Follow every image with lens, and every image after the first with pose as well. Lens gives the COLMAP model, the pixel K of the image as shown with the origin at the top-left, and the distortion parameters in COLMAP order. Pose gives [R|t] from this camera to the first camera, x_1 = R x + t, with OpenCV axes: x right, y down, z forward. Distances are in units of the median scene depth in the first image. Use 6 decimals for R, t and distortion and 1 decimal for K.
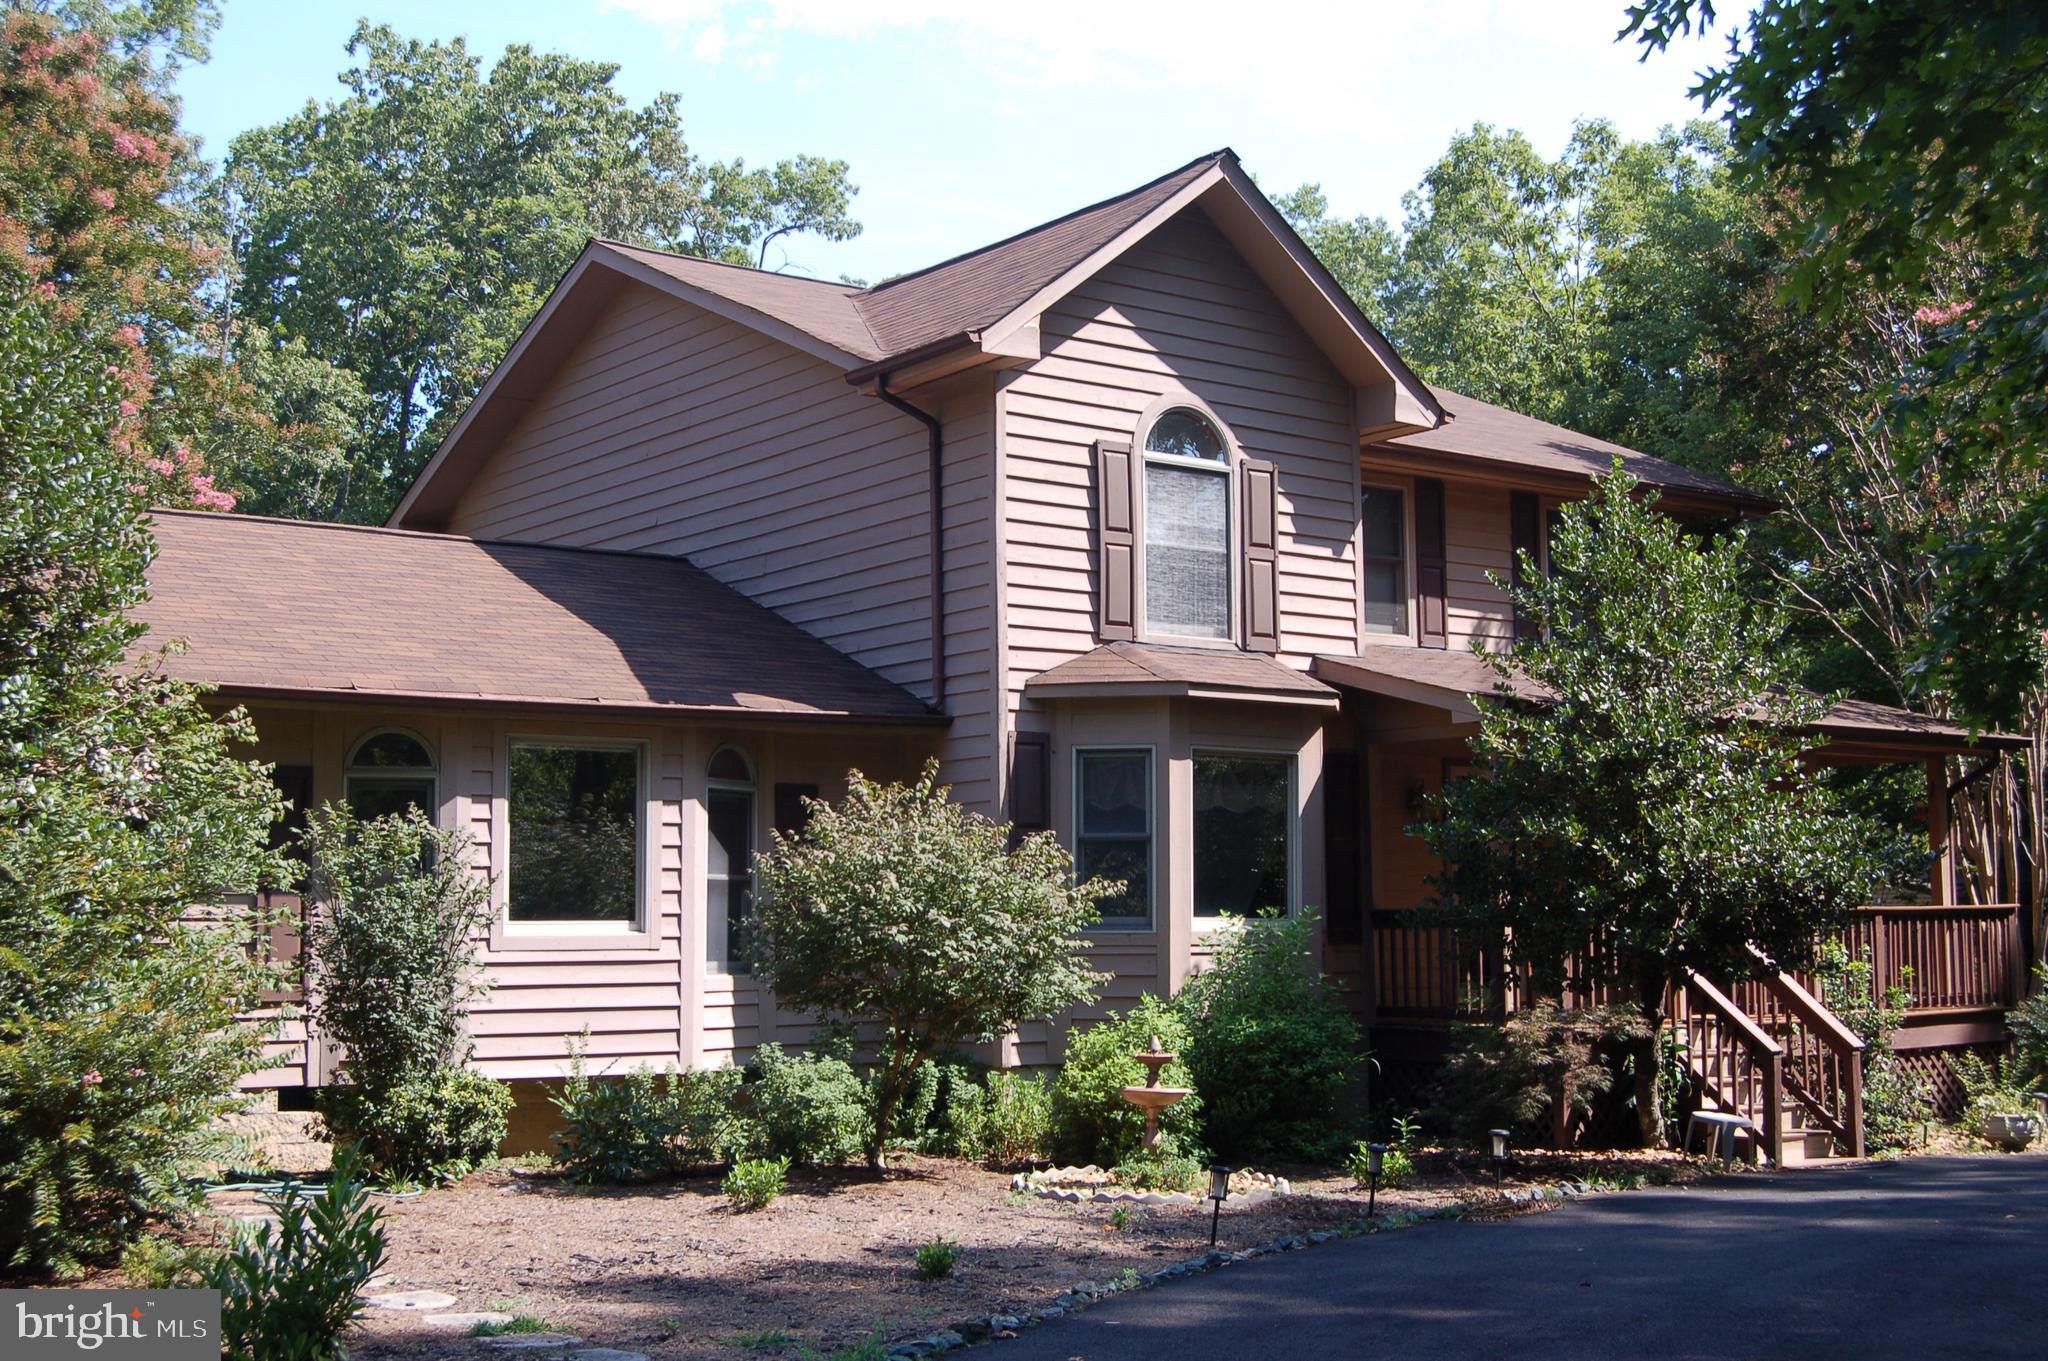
lens RADIAL K [[2563.6, 0, 1026.9], [0, 2563.6, 672.1], [0, 0, 1]] dist [-0.052731, 0.000000]
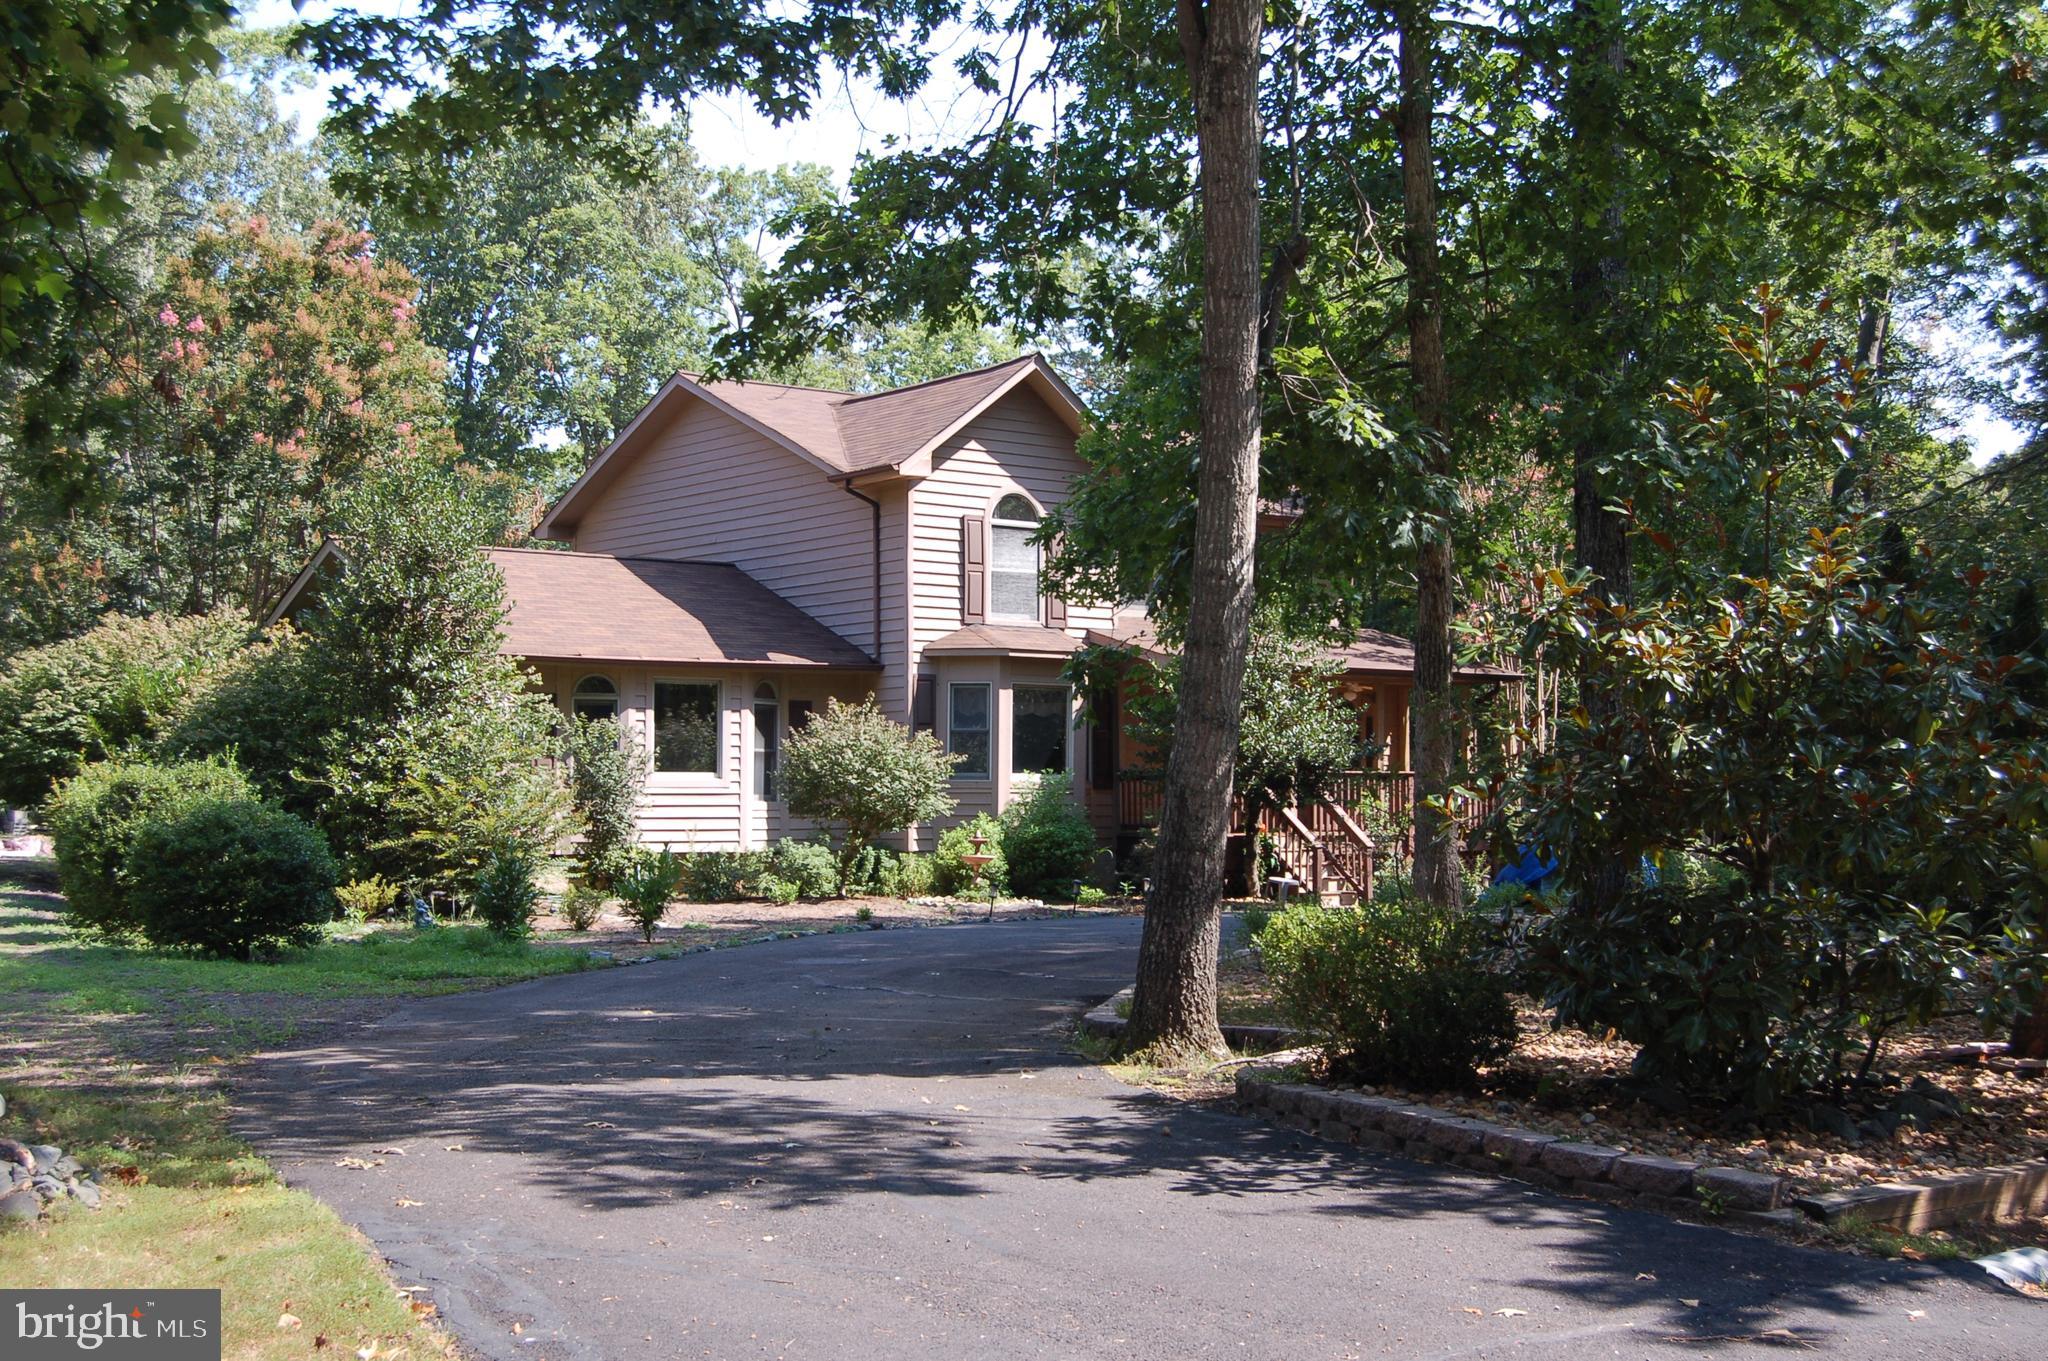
lens RADIAL K [[2563.6, 0, 1024.7], [0, 2563.6, 685.8], [0, 0, 1]] dist [-0.052731, 0.000000]
pose [[0.999946, 0.007764, 0.006950, 0.062898], [-0.008152, 0.998309, 0.057550, -0.079083], [-0.006491, -0.057603, 0.998318, -0.899788]]
